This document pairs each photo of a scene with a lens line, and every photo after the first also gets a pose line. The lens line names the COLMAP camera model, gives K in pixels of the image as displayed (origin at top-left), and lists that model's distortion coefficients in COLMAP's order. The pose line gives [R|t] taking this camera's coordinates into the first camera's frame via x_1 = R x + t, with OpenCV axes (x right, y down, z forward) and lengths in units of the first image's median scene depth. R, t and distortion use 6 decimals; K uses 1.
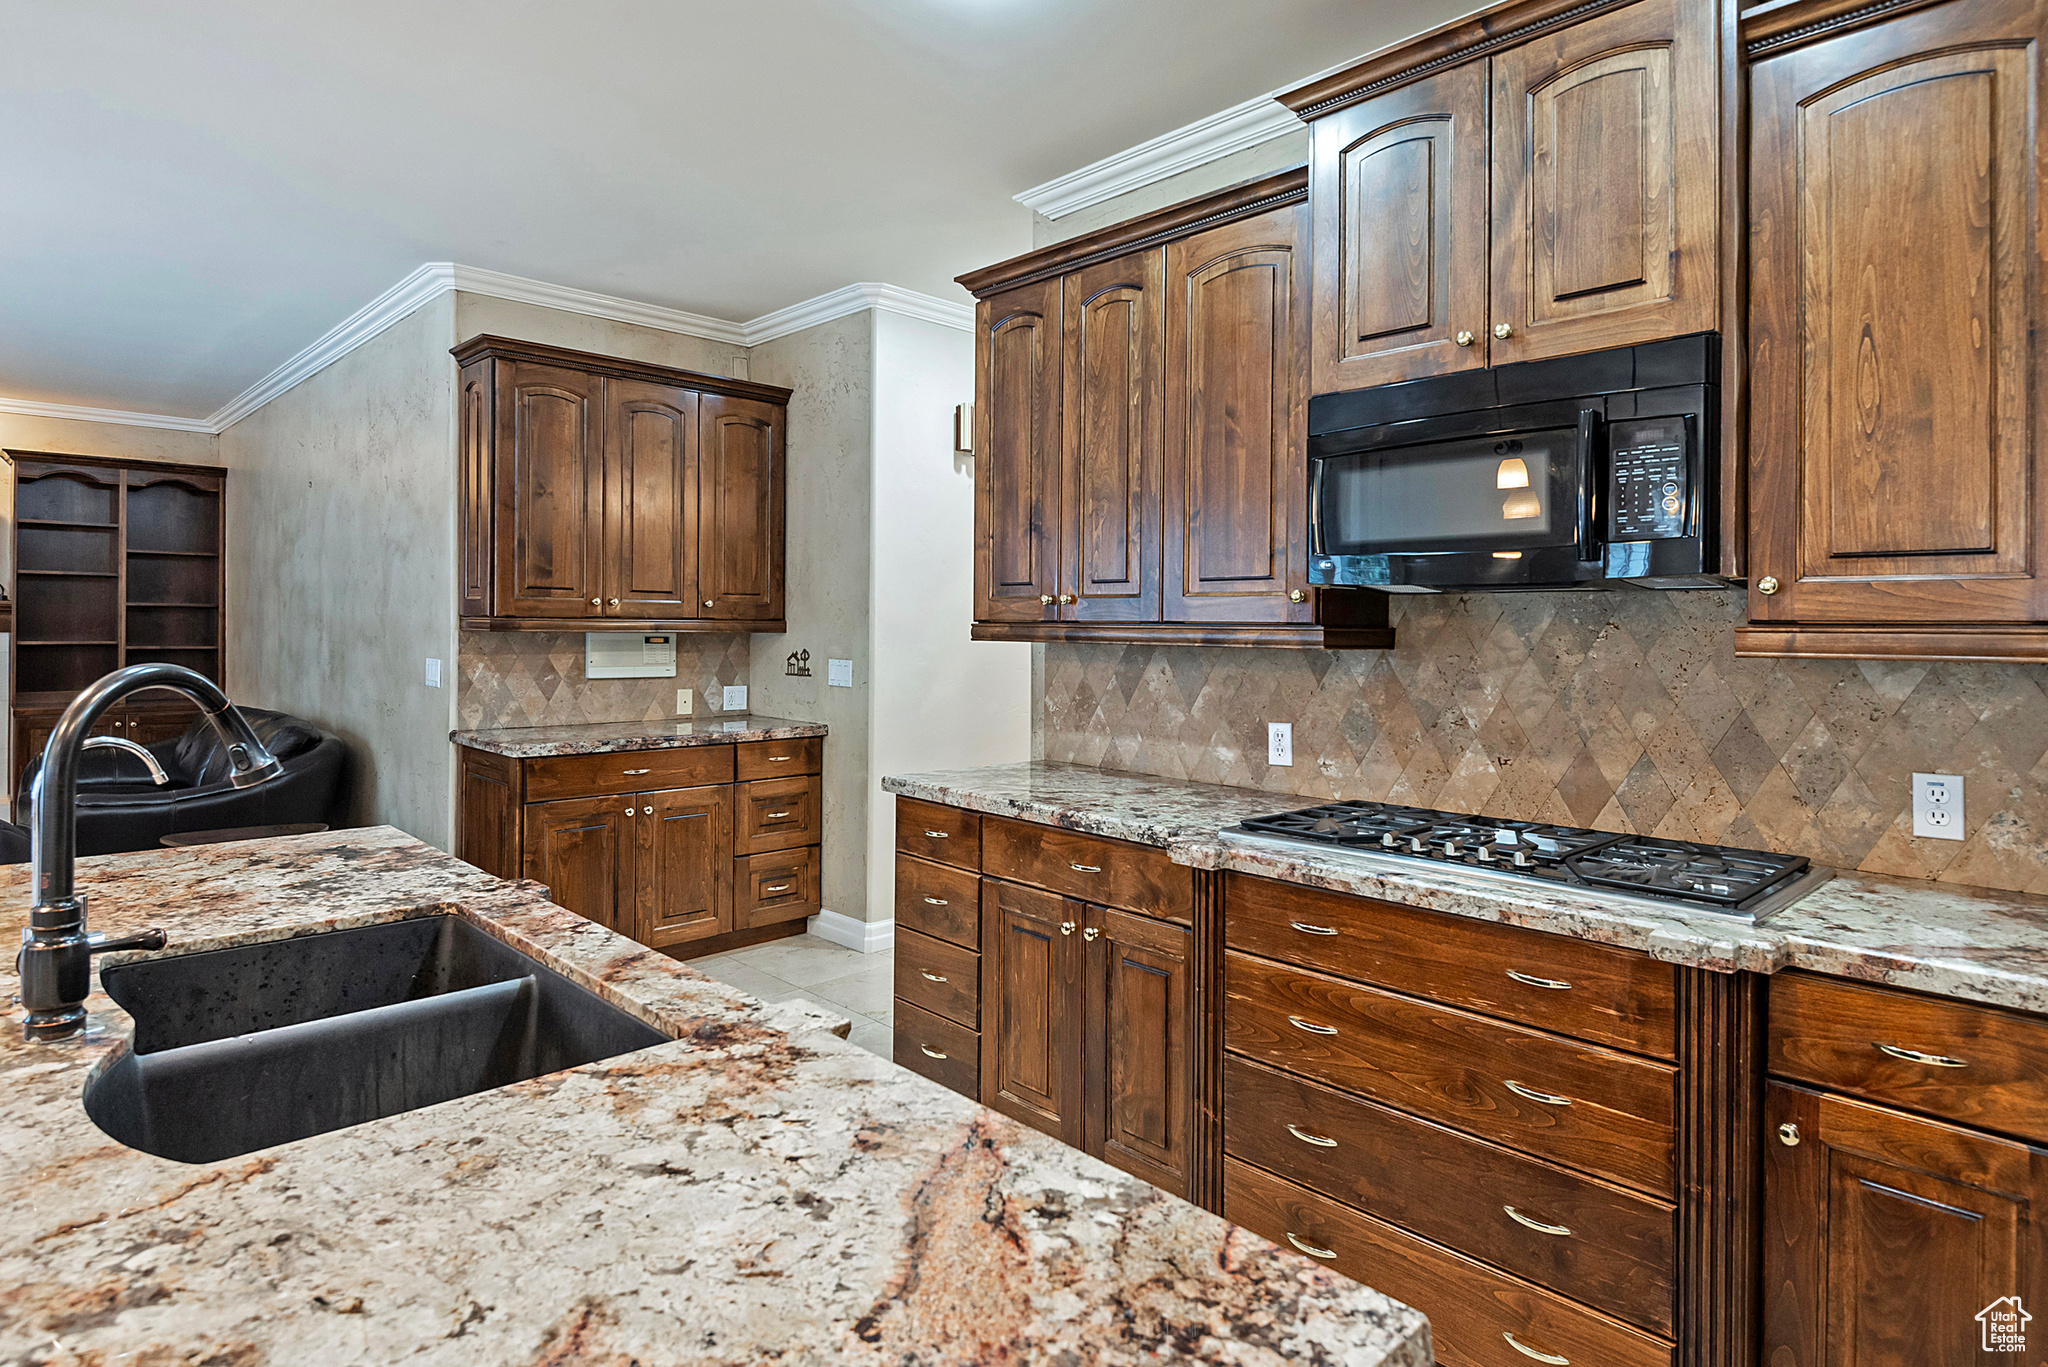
lens RADIAL K [[1092.9, 0, 984.8], [0, 1092.9, 608.6], [0, 0, 1]] dist [0.021086, -0.004654]
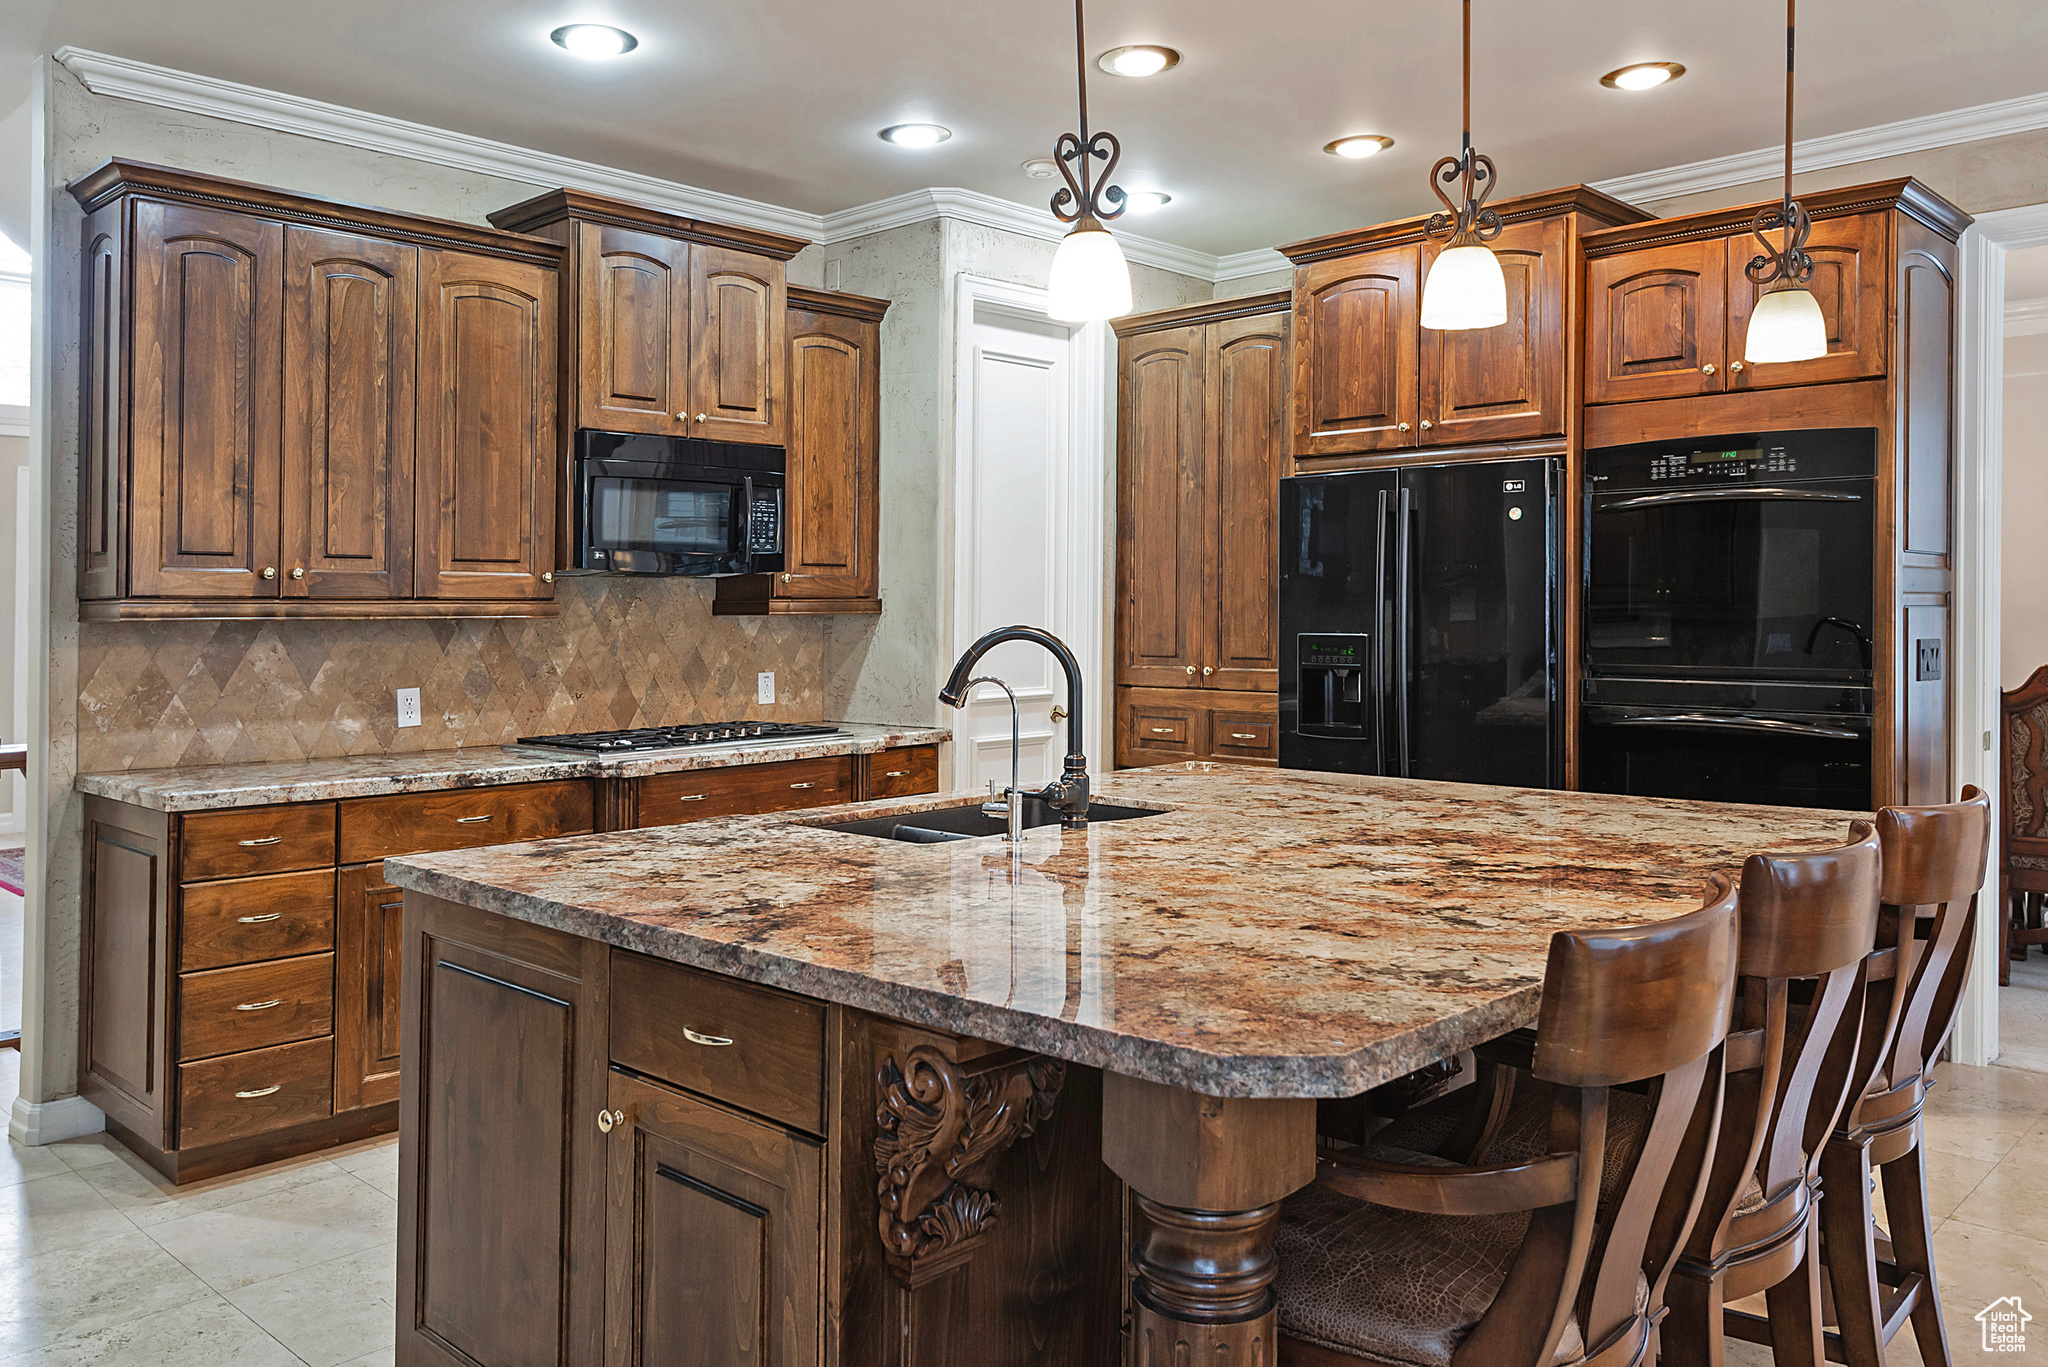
lens RADIAL K [[1548.8, 0, 1031.1], [0, 1548.8, 604.1], [0, 0, 1]] dist [0.006604, 0.001858]
pose [[-0.048748, -0.010122, 0.998760, -1.348117], [-0.014000, 0.999857, 0.009449, -0.004239], [-0.998713, -0.013522, -0.048883, 0.461541]]
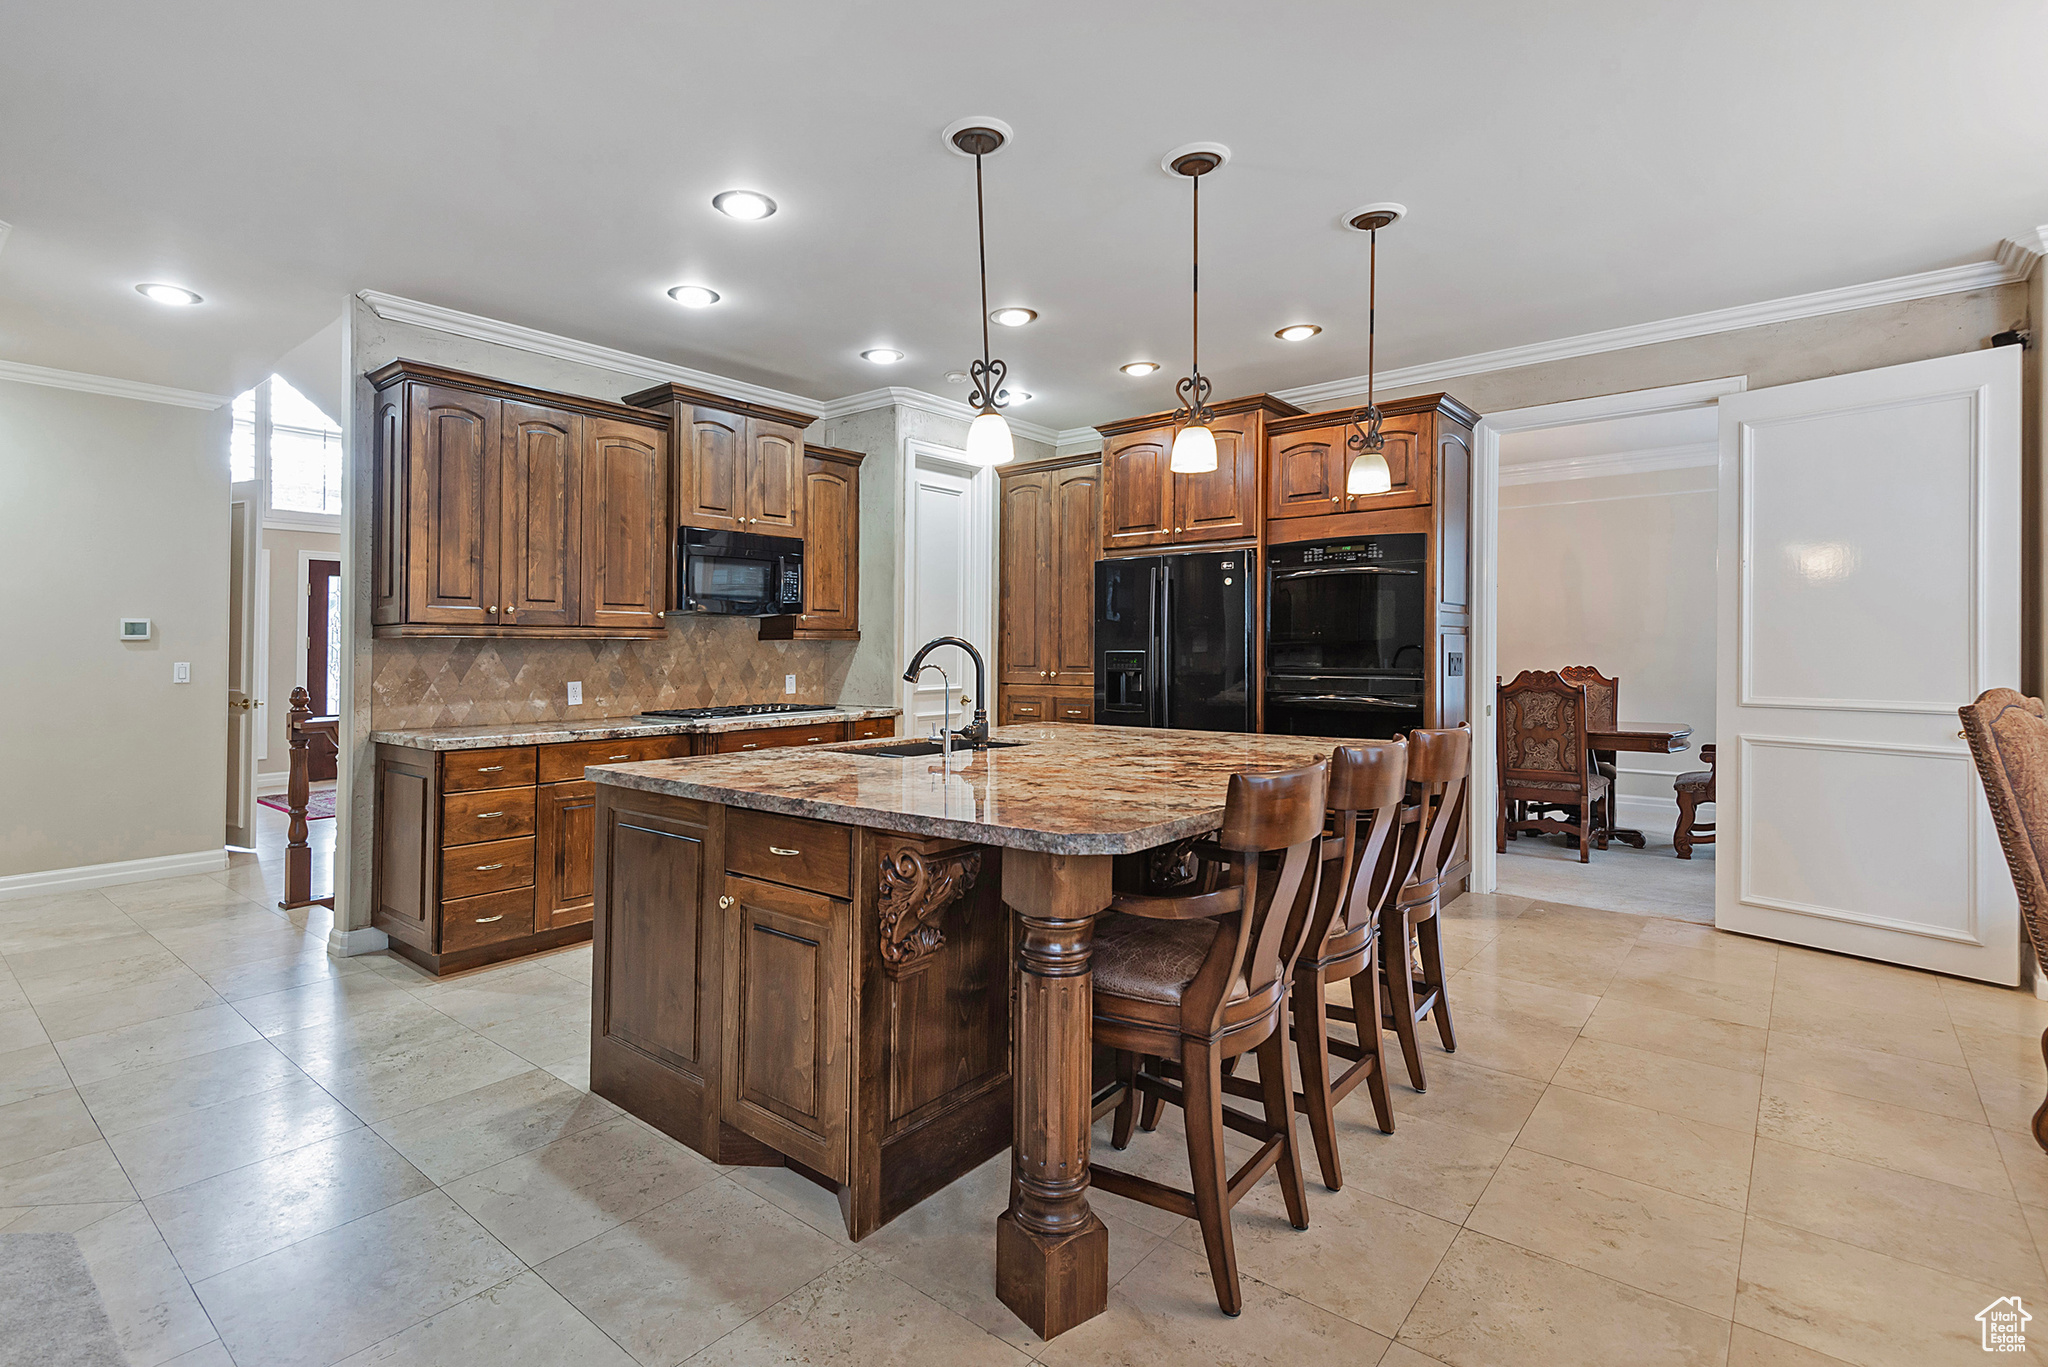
lens RADIAL K [[962.1, 0, 1015.1], [0, 962.1, 648.0], [0, 0, 1]] dist [0.024265, -0.011621]
pose [[-0.125024, -0.011649, 0.992085, -1.454803], [-0.015847, 0.999827, 0.009743, 0.021068], [-0.992027, -0.014503, -0.125187, 0.483508]]
